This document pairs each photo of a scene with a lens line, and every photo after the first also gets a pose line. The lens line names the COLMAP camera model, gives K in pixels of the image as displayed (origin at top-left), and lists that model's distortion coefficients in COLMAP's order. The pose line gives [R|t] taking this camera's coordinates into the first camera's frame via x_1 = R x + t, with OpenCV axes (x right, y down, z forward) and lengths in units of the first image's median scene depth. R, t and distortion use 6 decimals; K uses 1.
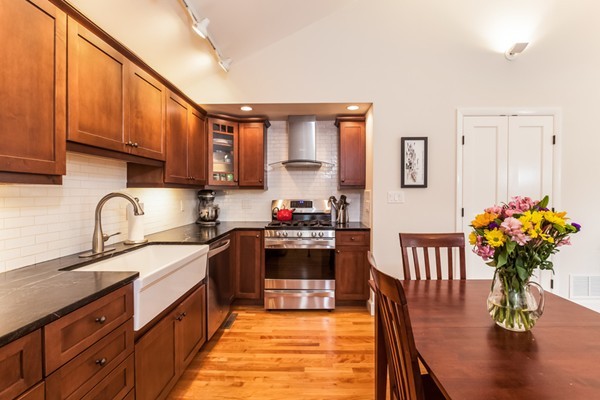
lens RADIAL K [[271.6, 0, 303.5], [0, 271.6, 195.0], [0, 0, 1]] dist [0.000909, 0.000460]
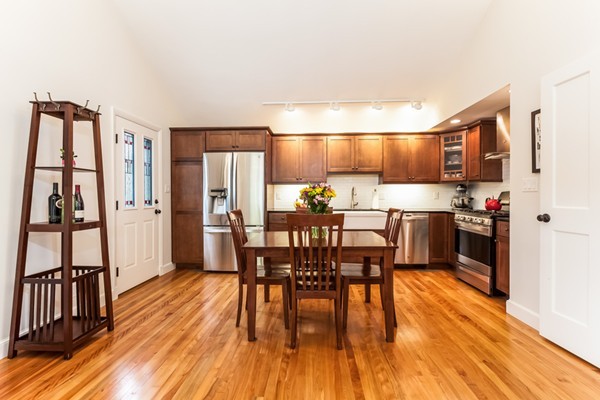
lens RADIAL K [[271.6, 0, 305.5], [0, 271.6, 197.1], [0, 0, 1]] dist [0.000909, 0.000460]
pose [[0.000982, 0.006648, -0.999977, 1.187761], [-0.007327, 0.999951, 0.006641, 0.046598], [0.999973, 0.007320, 0.001030, 0.313564]]
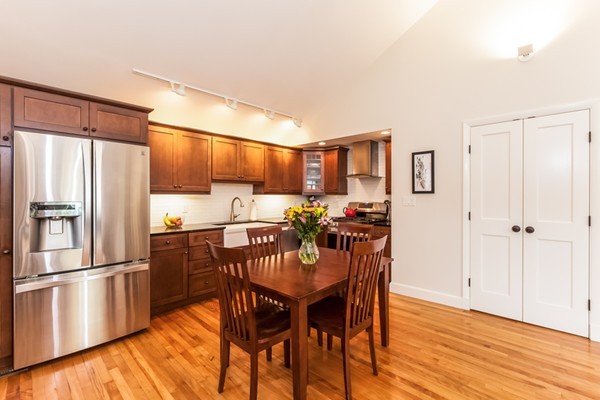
lens RADIAL K [[271.6, 0, 309.5], [0, 271.6, 194.3], [0, 0, 1]] dist [0.000909, 0.000460]
pose [[0.758861, -0.005286, -0.651231, 0.809103], [-0.006852, 0.999847, -0.016100, -0.000735], [0.651216, 0.016680, 0.758709, -0.236661]]
